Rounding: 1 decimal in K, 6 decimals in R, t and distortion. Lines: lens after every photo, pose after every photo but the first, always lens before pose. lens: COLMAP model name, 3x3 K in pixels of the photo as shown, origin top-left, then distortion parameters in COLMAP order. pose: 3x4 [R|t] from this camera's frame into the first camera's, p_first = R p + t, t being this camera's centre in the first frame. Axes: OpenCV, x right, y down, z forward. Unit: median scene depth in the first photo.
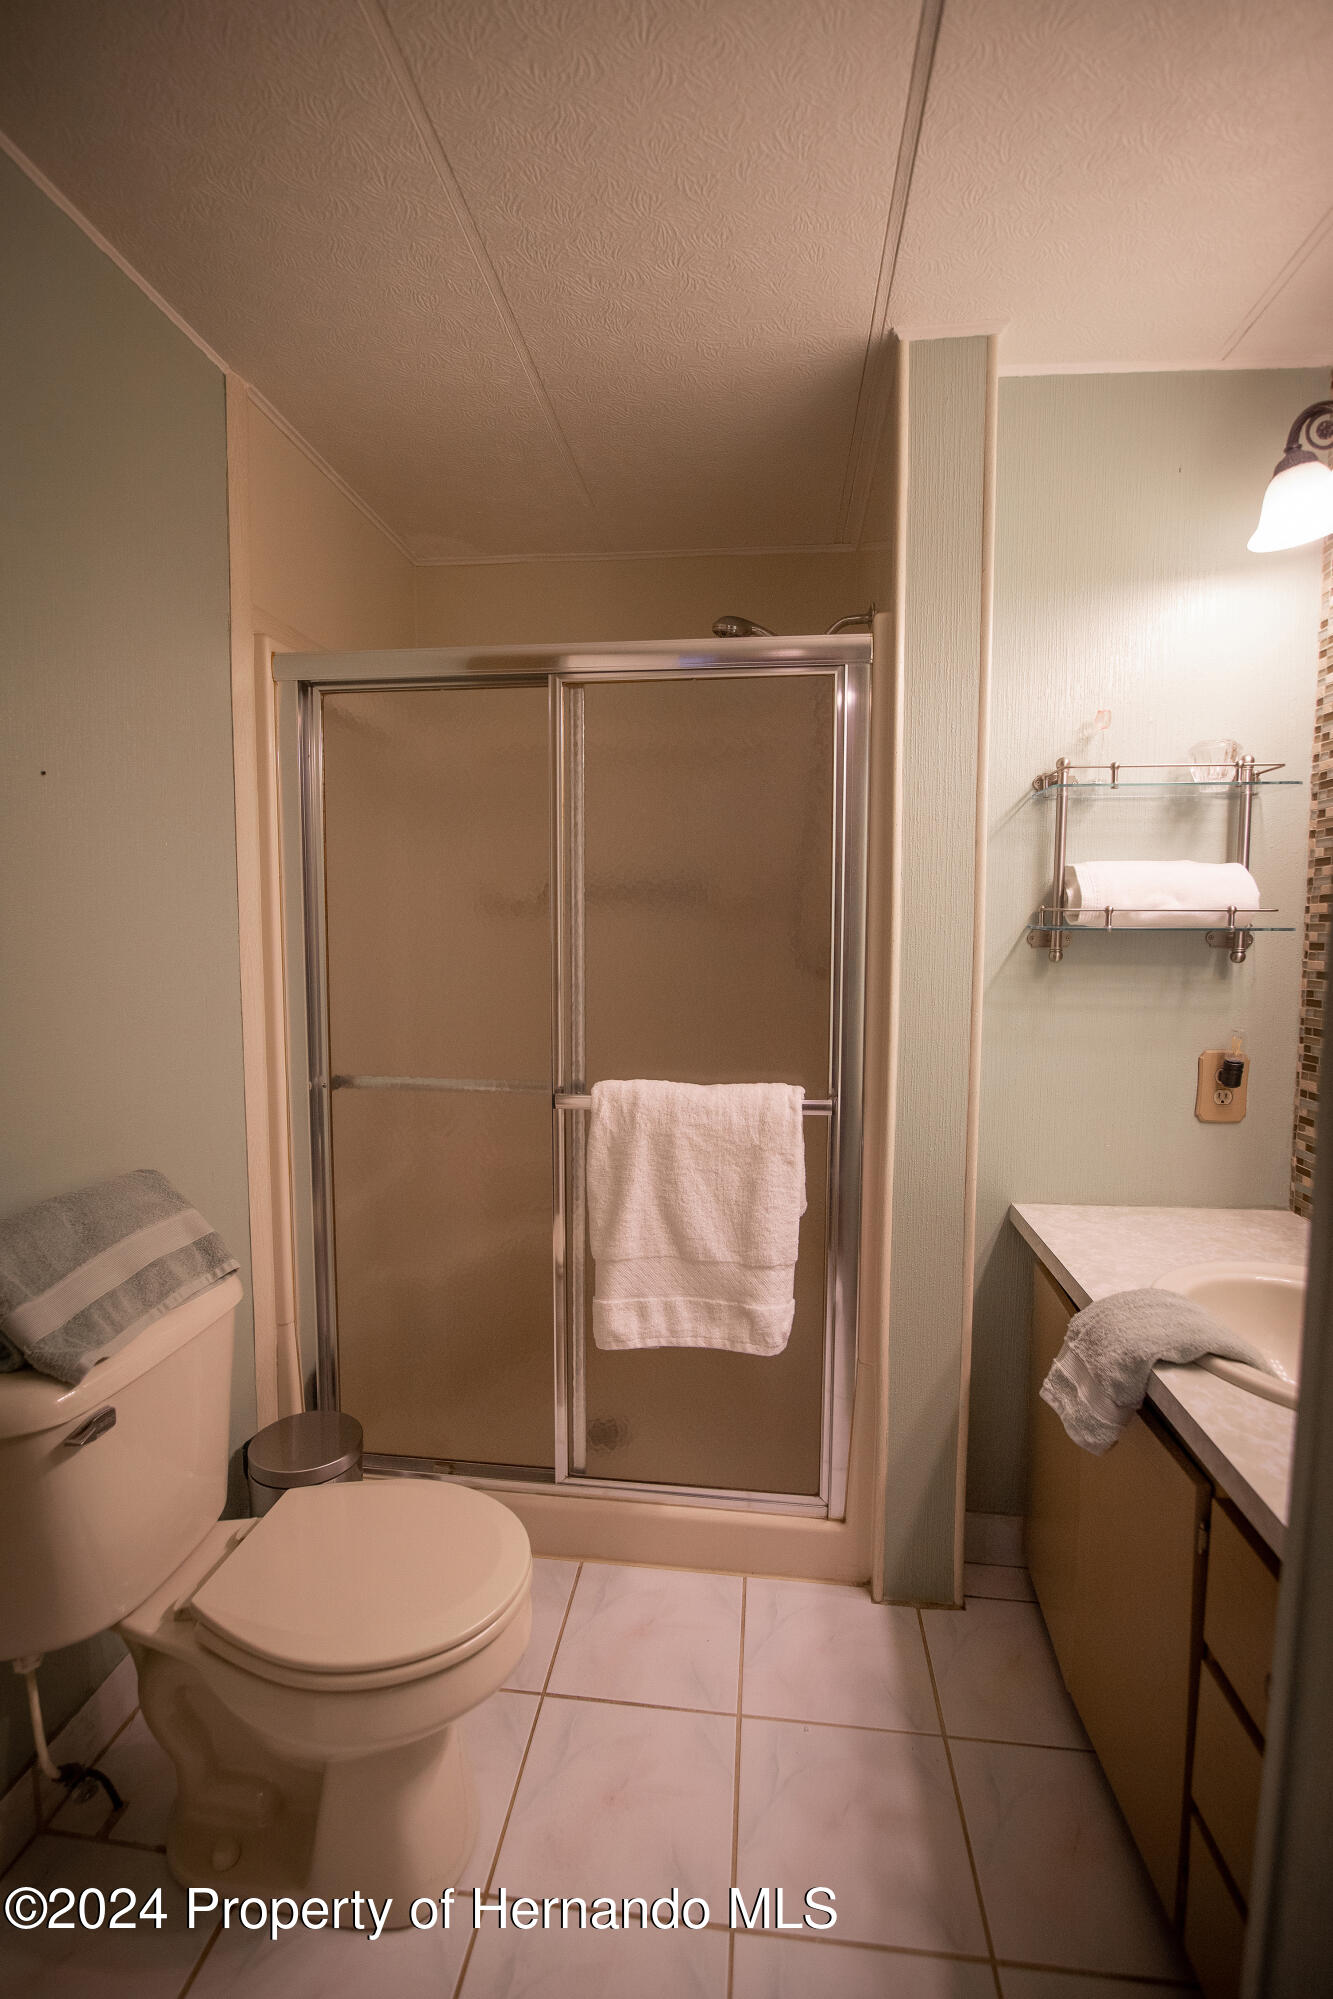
lens RADIAL K [[922.1, 0, 661.4], [0, 922.1, 999.7], [0, 0, 1]] dist [-0.021994, 0.000254]
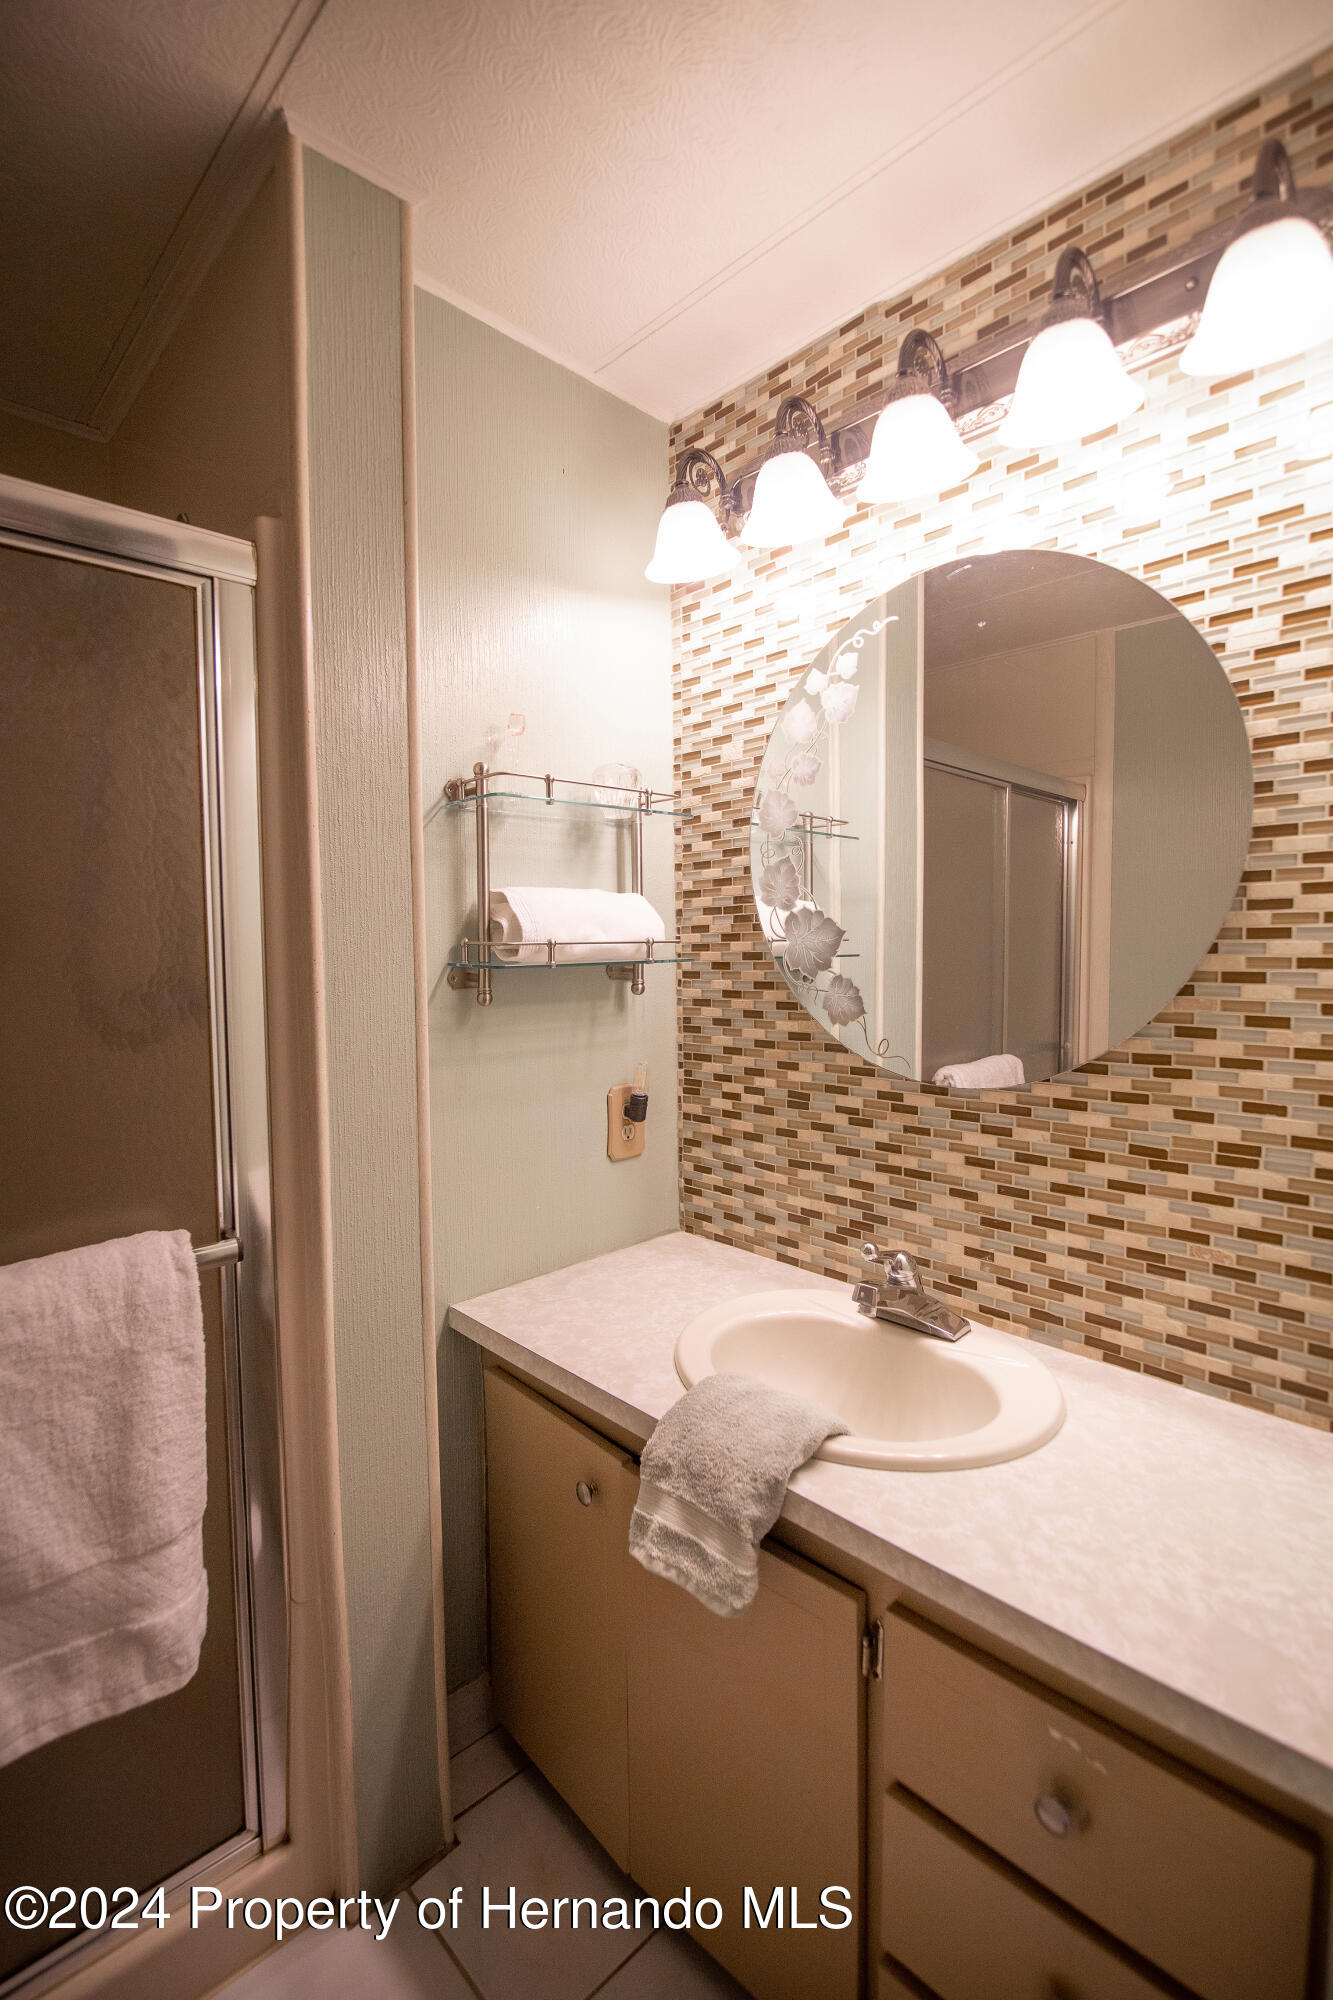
lens RADIAL K [[922.6, 0, 668.6], [0, 922.6, 994.8], [0, 0, 1]] dist [-0.021994, 0.000254]
pose [[0.639012, -0.054750, 0.767245, -0.109420], [0.078257, 0.996915, 0.005962, -0.044141], [-0.765205, 0.056232, 0.641326, 0.344401]]
